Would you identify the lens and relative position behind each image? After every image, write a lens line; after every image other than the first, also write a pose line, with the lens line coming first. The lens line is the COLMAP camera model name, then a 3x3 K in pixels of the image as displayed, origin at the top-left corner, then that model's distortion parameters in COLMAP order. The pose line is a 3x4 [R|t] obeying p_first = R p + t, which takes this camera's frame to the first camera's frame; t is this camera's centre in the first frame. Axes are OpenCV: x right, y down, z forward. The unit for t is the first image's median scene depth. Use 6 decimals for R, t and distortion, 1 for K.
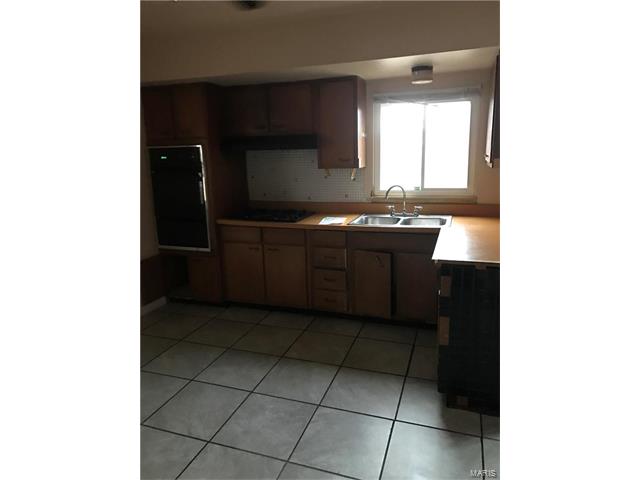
lens RADIAL K [[398.6, 0, 323.7], [0, 398.6, 241.8], [0, 0, 1]] dist [0.018346, -0.000768]
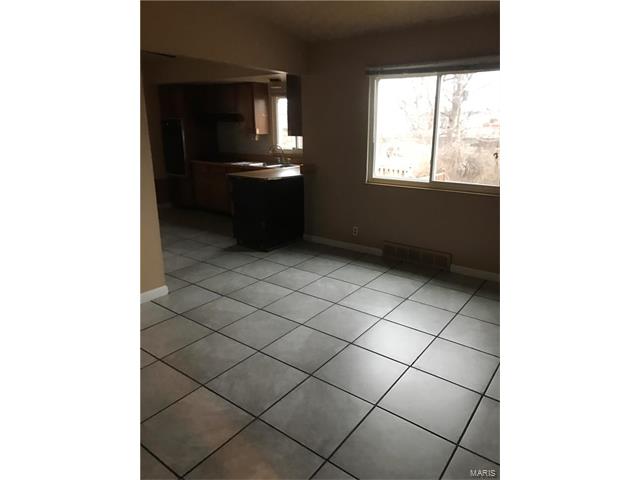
lens RADIAL K [[398.6, 0, 335.5], [0, 398.6, 239.1], [0, 0, 1]] dist [0.018346, -0.000768]
pose [[0.958394, 0.111916, -0.262596, 0.911908], [-0.099910, 0.993265, 0.058681, 0.133530], [0.267394, -0.030004, 0.963120, -0.603940]]
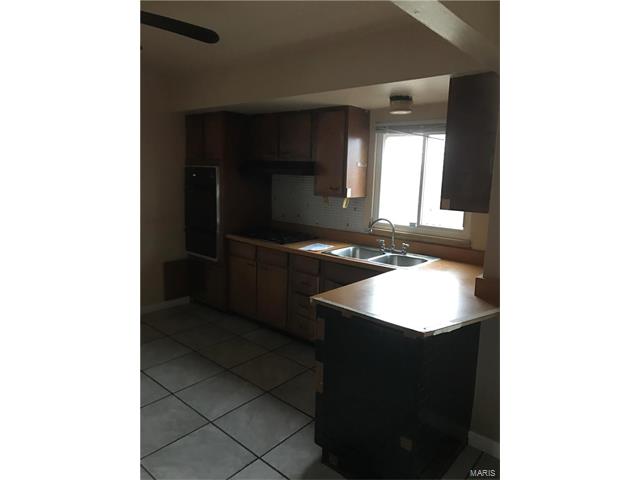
lens RADIAL K [[398.6, 0, 324.3], [0, 398.6, 242.4], [0, 0, 1]] dist [0.018346, -0.000768]
pose [[0.927703, 0.118463, -0.354025, 0.385921], [-0.137592, 0.990057, -0.029261, -0.038763], [0.347039, 0.075856, 0.934778, 0.072036]]
